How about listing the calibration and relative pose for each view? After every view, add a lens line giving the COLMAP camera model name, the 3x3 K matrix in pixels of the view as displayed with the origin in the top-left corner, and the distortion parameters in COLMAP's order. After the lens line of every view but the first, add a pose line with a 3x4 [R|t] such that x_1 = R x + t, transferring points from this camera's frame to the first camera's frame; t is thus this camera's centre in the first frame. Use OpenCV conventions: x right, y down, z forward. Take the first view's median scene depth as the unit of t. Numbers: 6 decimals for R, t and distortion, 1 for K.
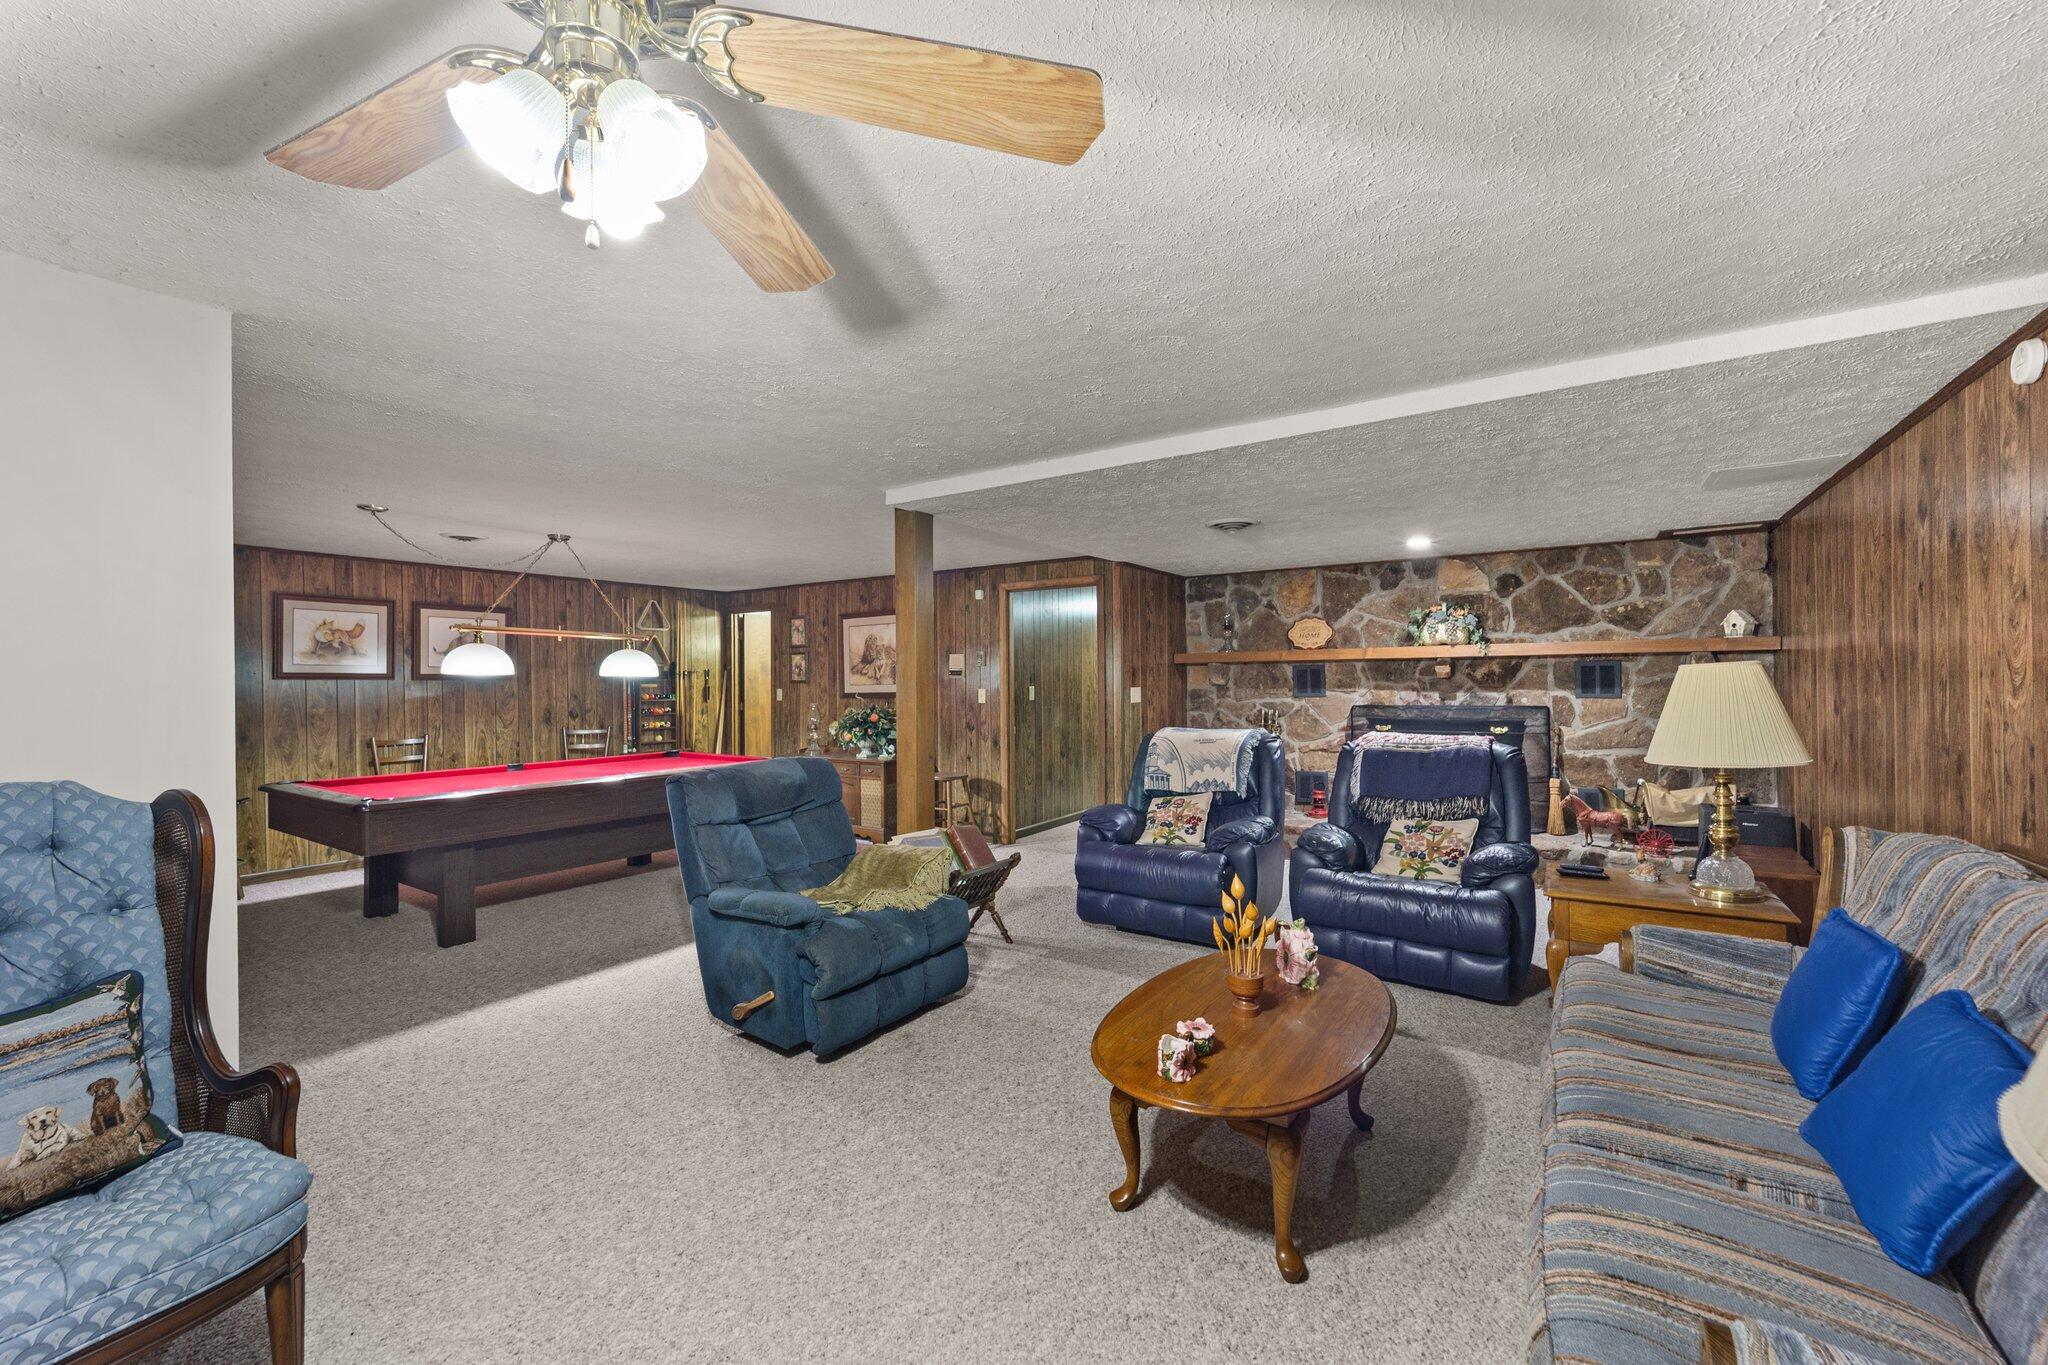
lens RADIAL K [[830.3, 0, 1025.8], [0, 830.3, 677.6], [0, 0, 1]] dist [0.004712, -0.002485]
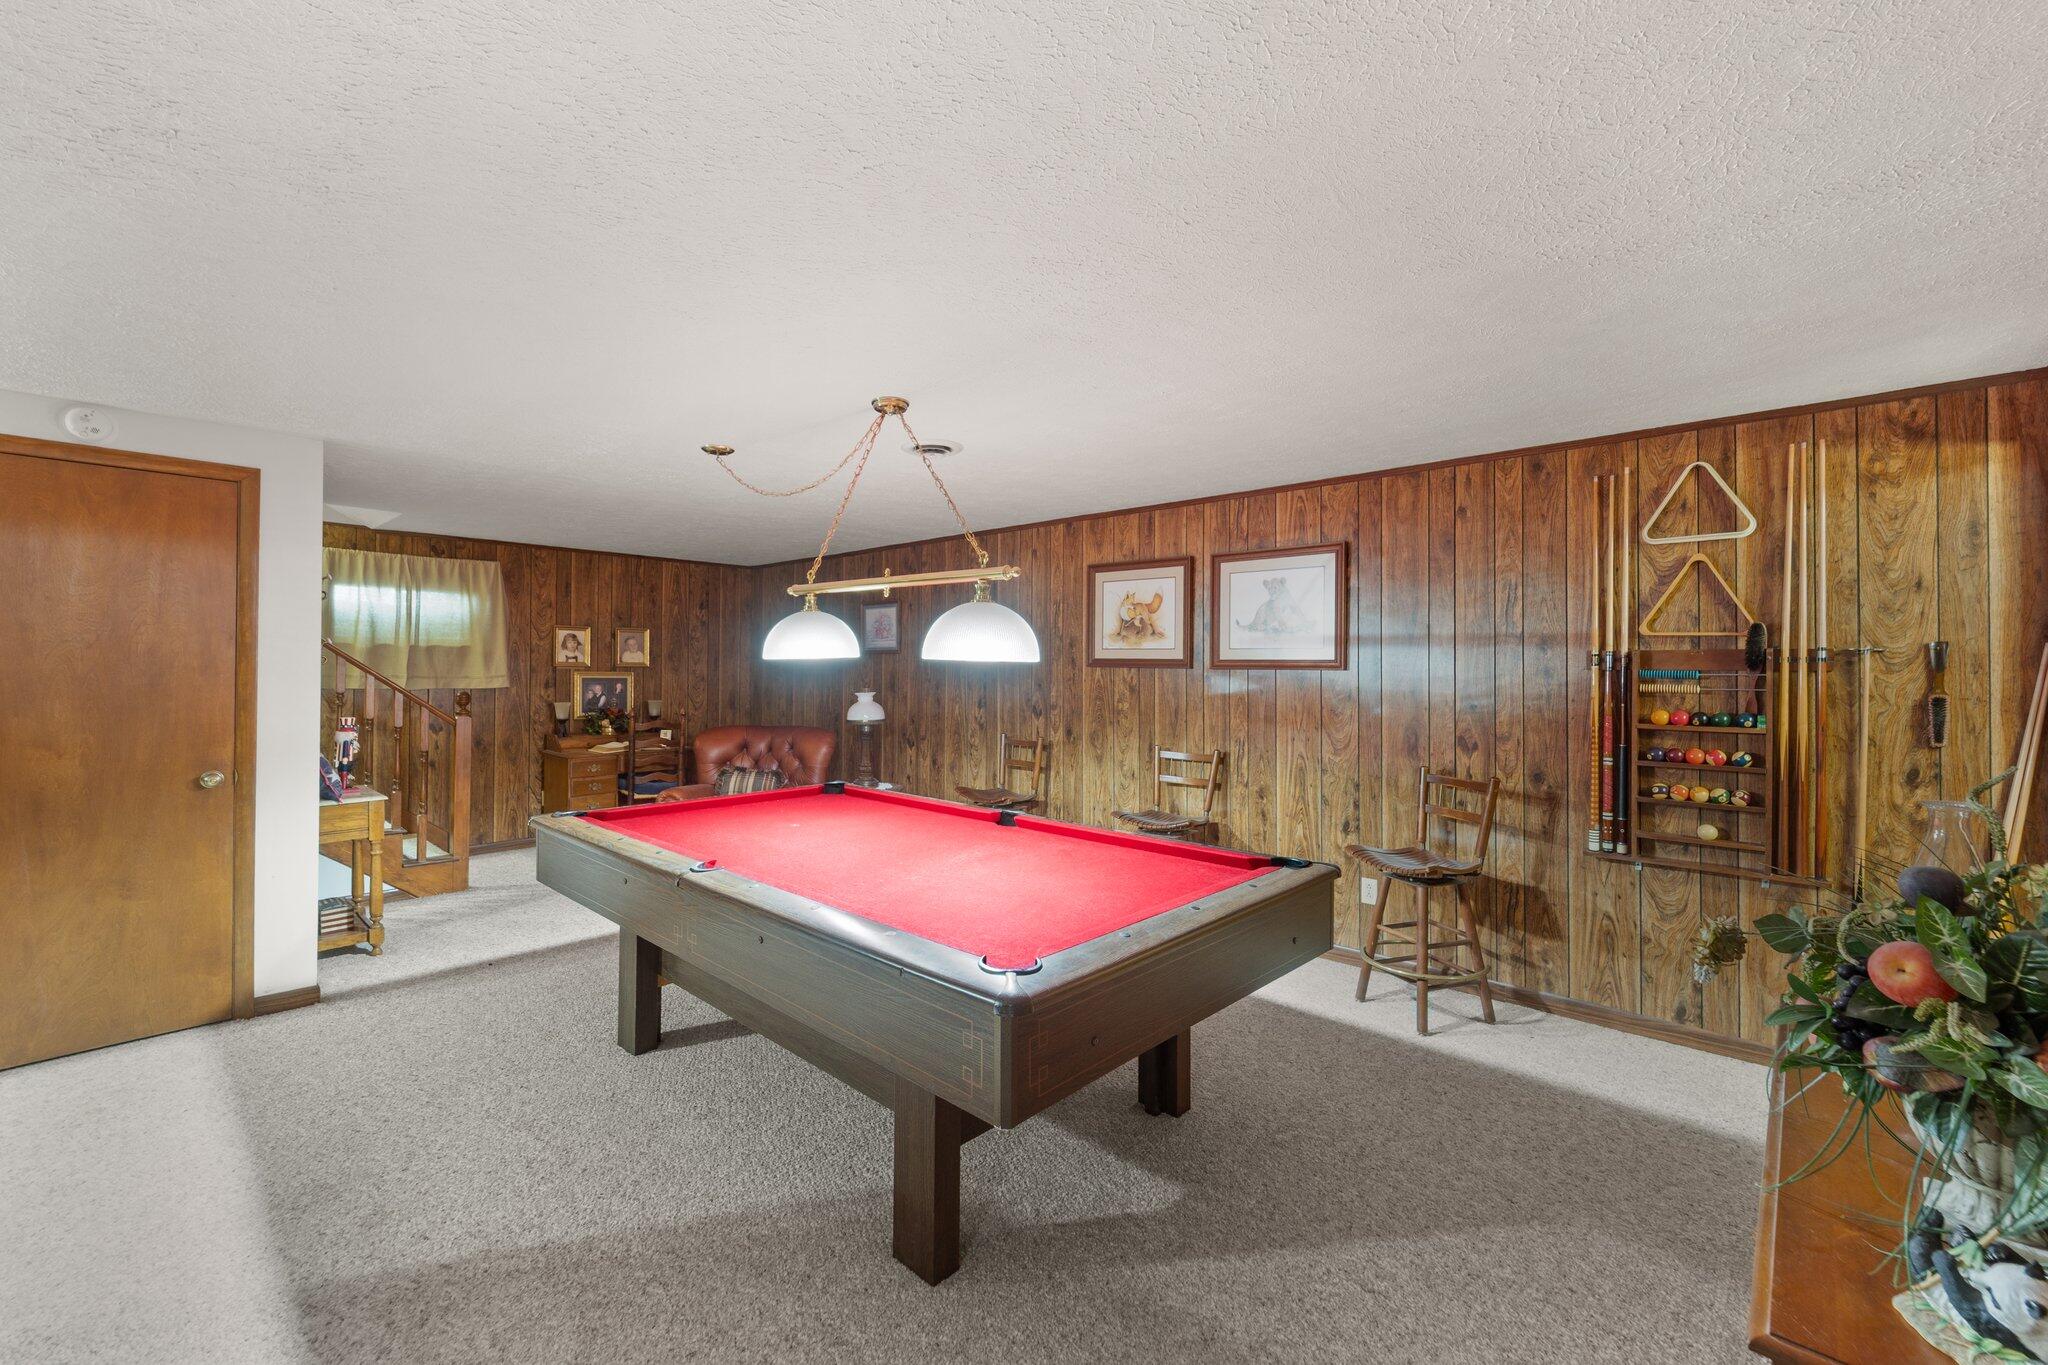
lens RADIAL K [[830.3, 0, 1021.4], [0, 830.3, 674.7], [0, 0, 1]] dist [0.004712, -0.002485]
pose [[-0.155573, 0.011884, -0.987753, -0.075716], [-0.006208, 0.999896, 0.013008, -0.000595], [0.987805, 0.008156, -0.155483, 2.073740]]
